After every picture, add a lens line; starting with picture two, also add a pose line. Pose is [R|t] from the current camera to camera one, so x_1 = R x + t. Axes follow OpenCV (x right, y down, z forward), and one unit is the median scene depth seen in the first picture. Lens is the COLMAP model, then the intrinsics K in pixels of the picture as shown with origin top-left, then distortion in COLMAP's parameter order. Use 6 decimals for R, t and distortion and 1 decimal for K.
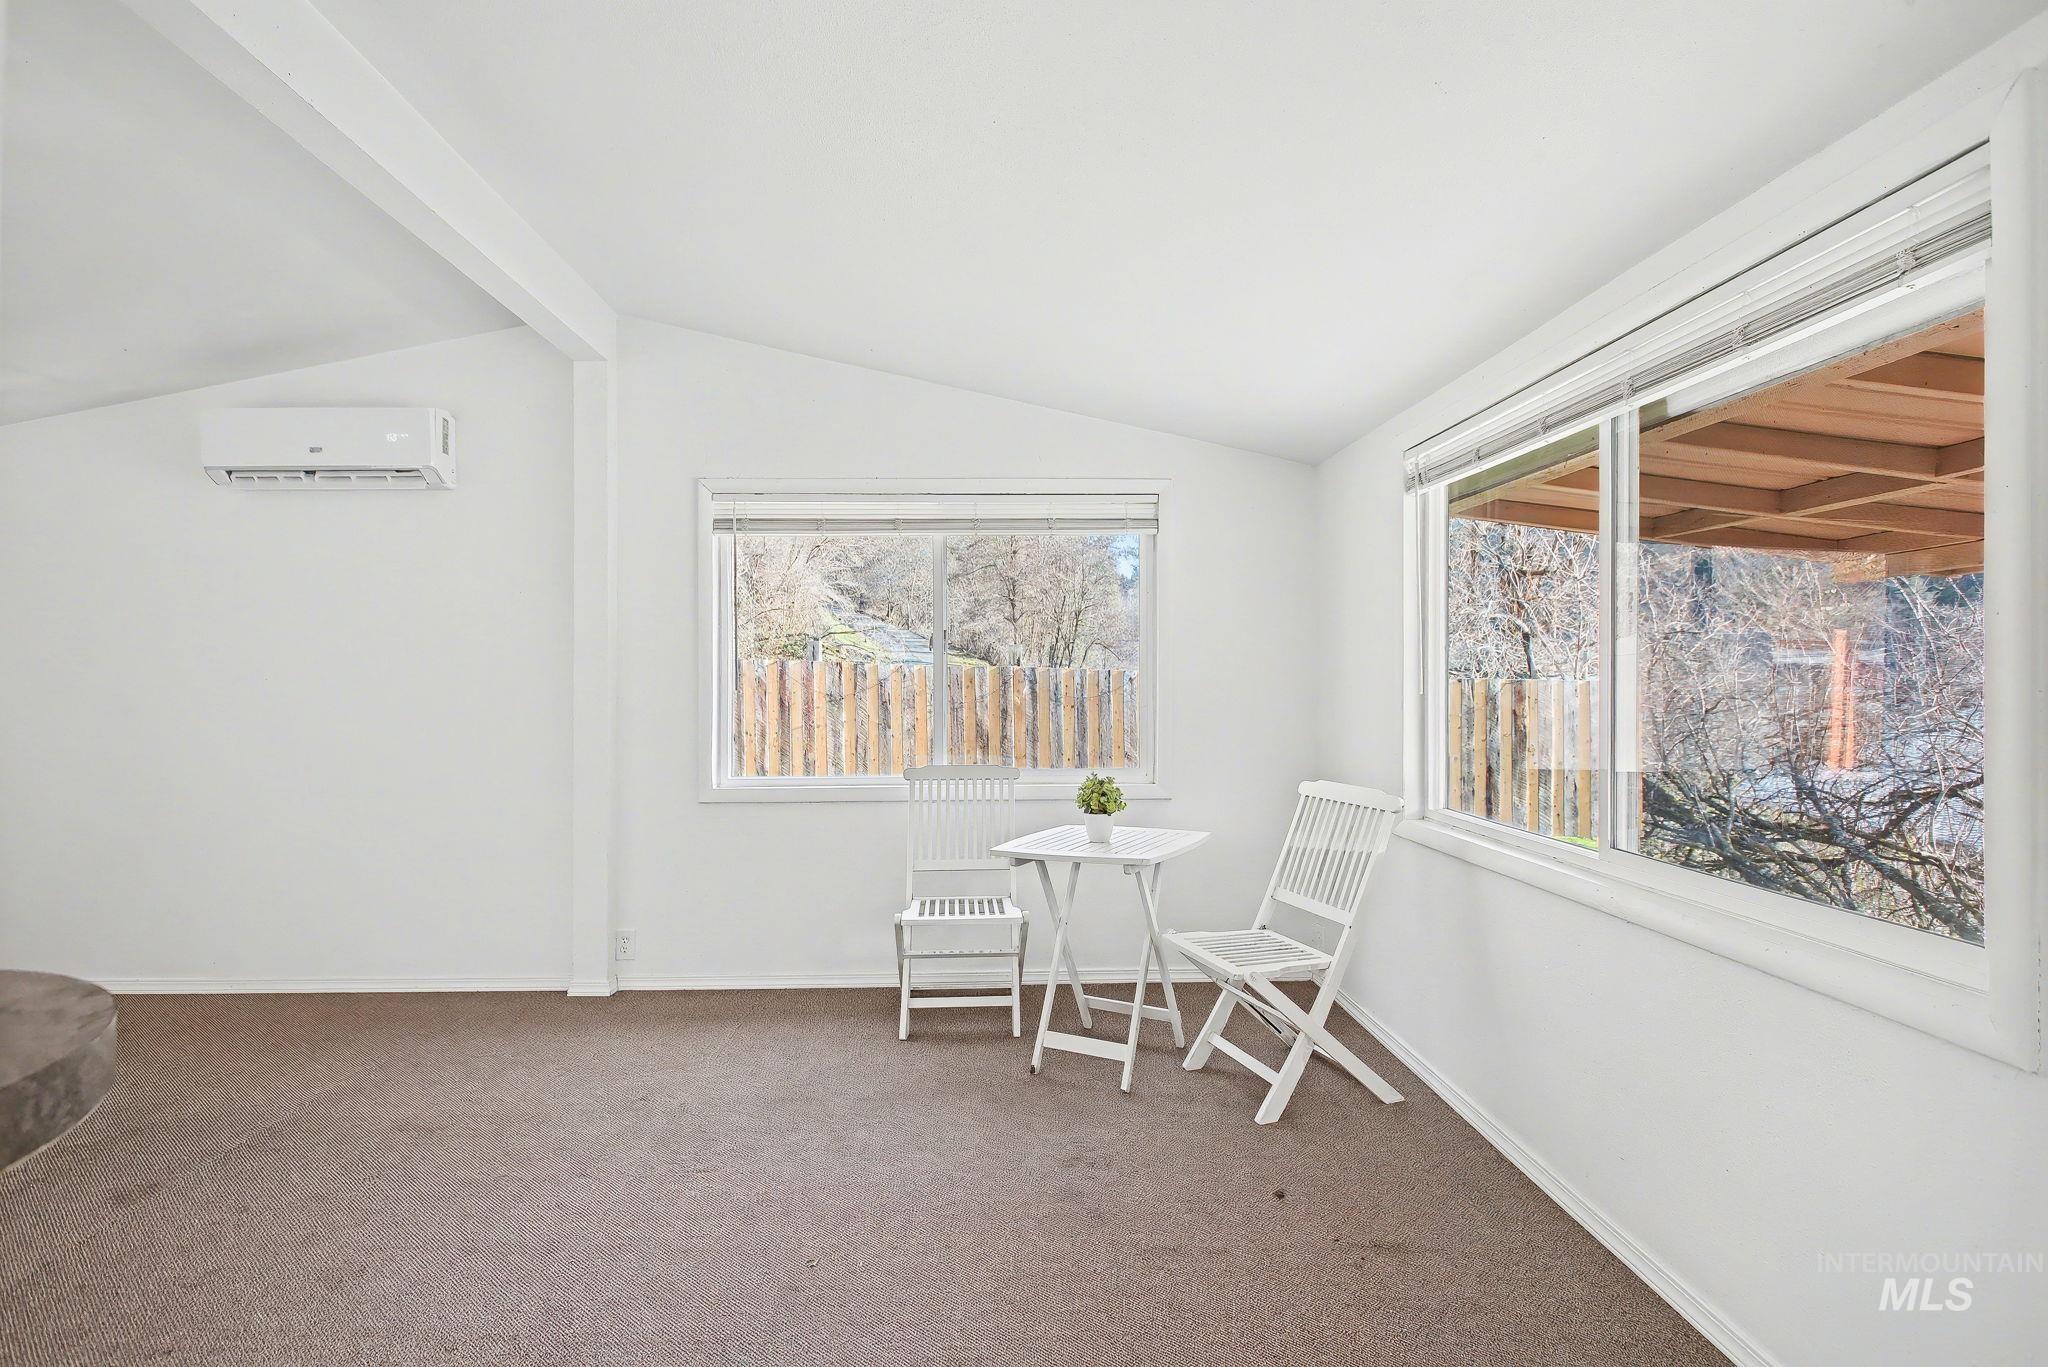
lens RADIAL K [[962.4, 0, 1024.0], [0, 962.4, 683.5], [0, 0, 1]] dist [0.001135, 0.000263]
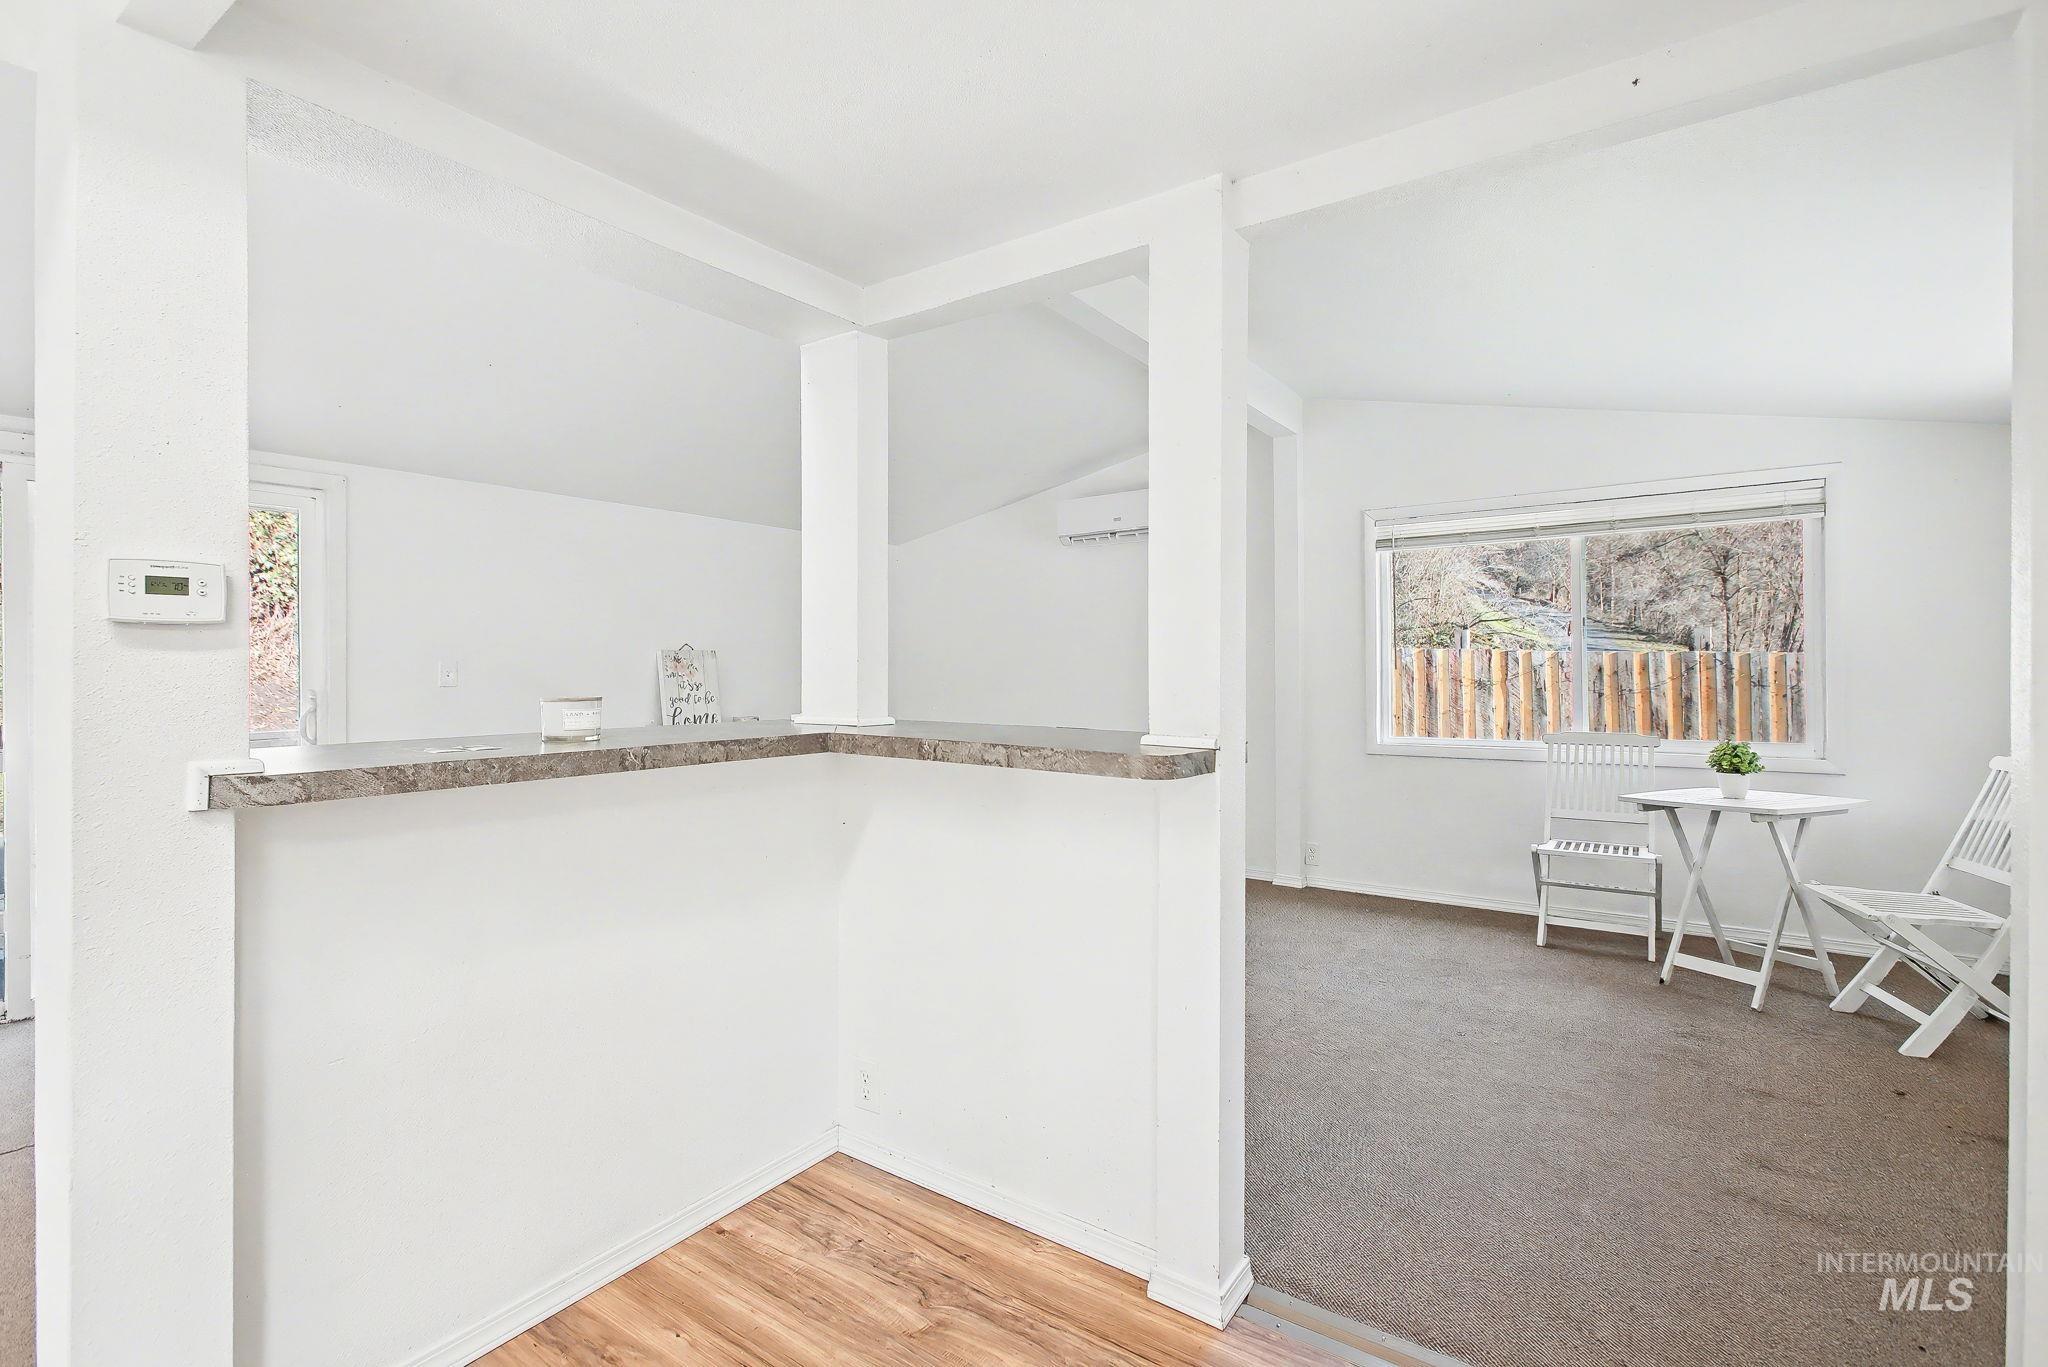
lens RADIAL K [[951.9, 0, 976.0], [0, 951.9, 656.3], [0, 0, 1]] dist [0.001482, 0.000077]
pose [[0.772971, -0.011151, -0.634343, 0.080826], [-0.001543, 0.999810, -0.019455, 0.014749], [0.634439, 0.016017, 0.772807, -0.358183]]
